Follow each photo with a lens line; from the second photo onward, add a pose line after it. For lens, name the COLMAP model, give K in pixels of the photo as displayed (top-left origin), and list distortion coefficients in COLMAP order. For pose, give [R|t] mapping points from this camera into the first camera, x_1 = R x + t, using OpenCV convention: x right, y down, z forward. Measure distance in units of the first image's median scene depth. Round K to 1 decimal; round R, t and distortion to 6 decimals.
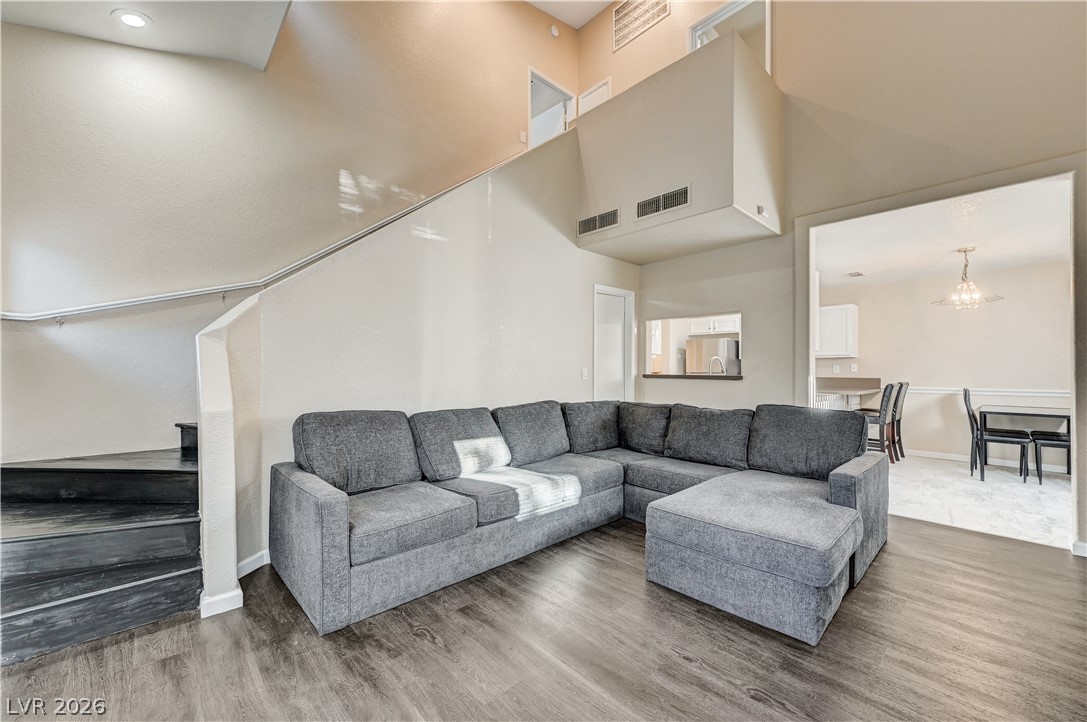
lens RADIAL K [[429.9, 0, 551.6], [0, 429.9, 362.8], [0, 0, 1]] dist [0.003234, -0.000374]
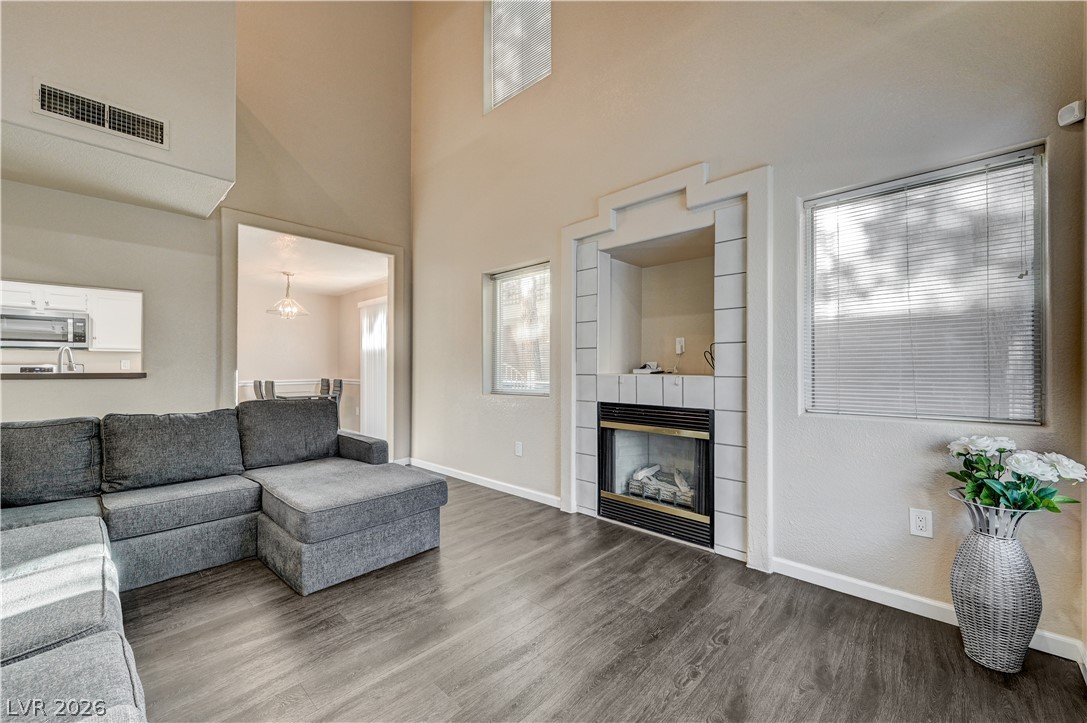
lens RADIAL K [[429.9, 0, 545.3], [0, 429.9, 366.6], [0, 0, 1]] dist [0.003234, -0.000374]
pose [[-0.061175, -0.002191, 0.998125, -0.499550], [-0.016130, 0.999869, 0.001207, 0.006628], [-0.997997, -0.016026, -0.061202, 0.387251]]
